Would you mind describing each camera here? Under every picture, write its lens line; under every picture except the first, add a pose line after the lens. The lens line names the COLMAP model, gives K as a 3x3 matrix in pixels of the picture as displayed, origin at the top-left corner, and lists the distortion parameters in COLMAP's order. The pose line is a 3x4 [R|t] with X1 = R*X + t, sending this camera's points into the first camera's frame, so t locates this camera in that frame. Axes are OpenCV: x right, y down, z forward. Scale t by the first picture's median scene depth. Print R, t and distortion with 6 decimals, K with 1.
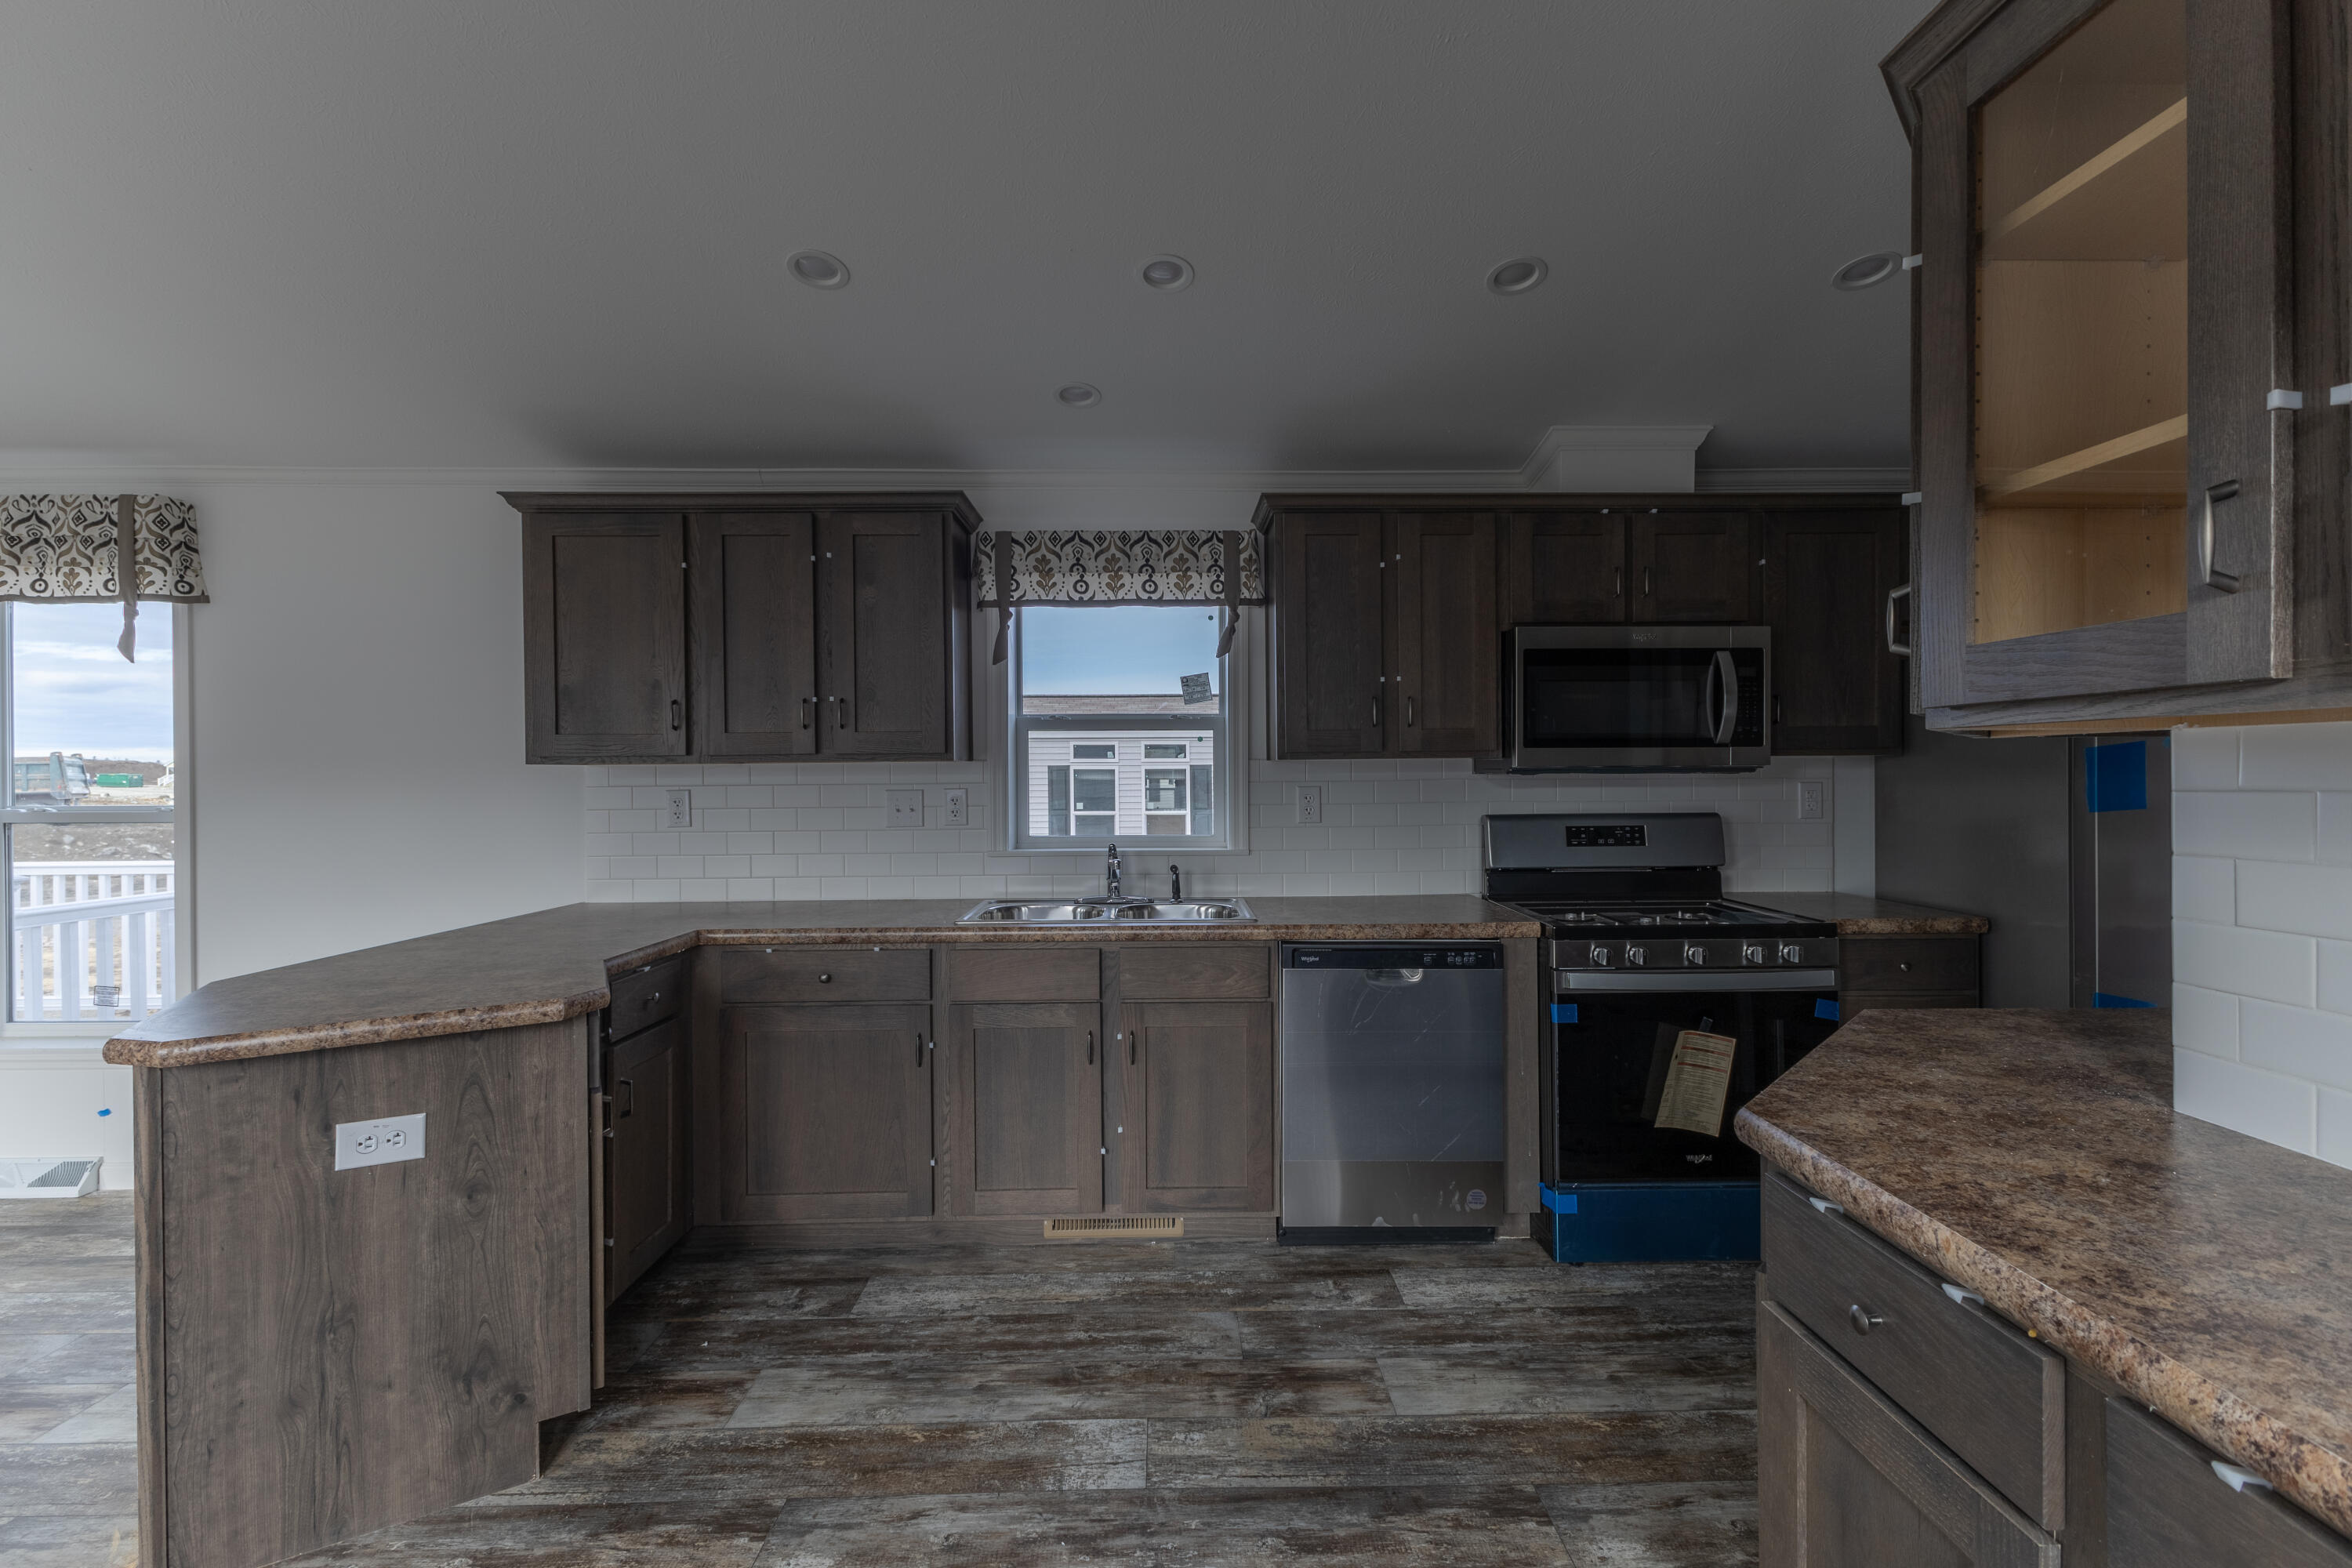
lens RADIAL K [[1002.1, 0, 1168.1], [0, 1002.1, 817.9], [0, 0, 1]] dist [0.007624, -0.000038]
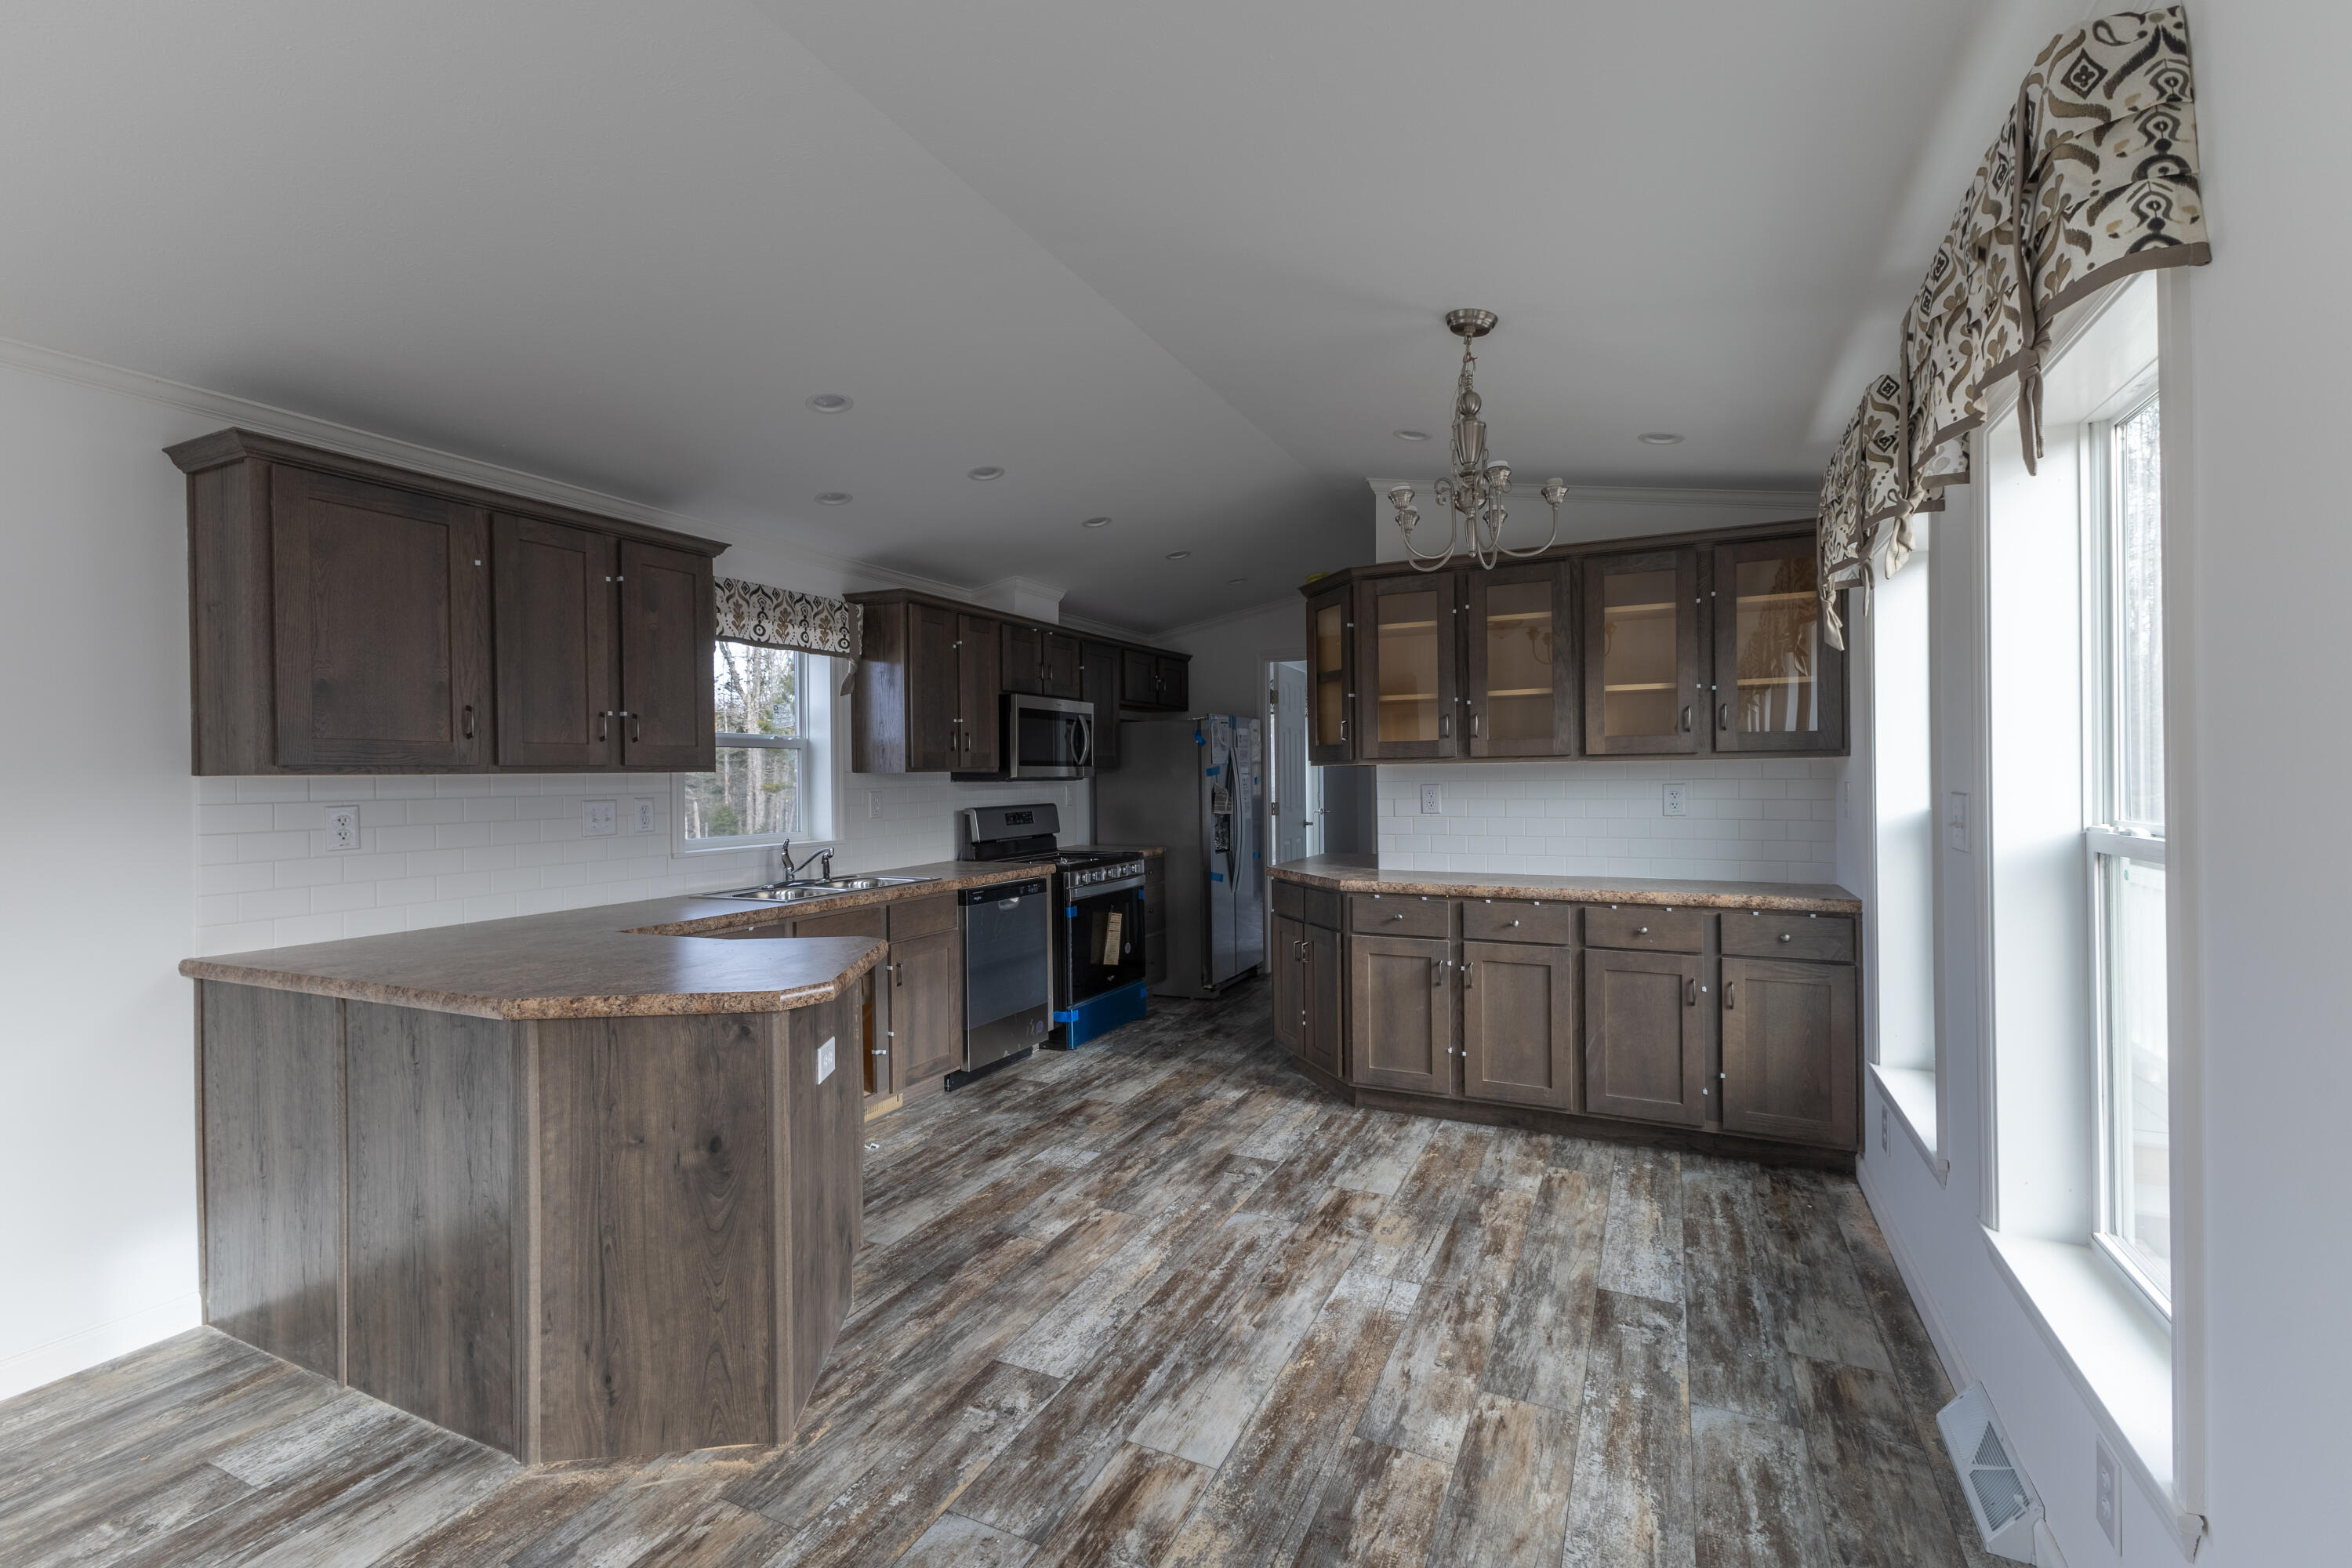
lens RADIAL K [[1029.3, 0, 1188.2], [0, 1029.3, 785.2], [0, 0, 1]] dist [0.017725, -0.005321]
pose [[0.440491, -0.006992, 0.897730, -1.067746], [0.046479, 0.998806, -0.015027, 0.004555], [-0.896553, 0.048344, 0.440290, -0.026167]]
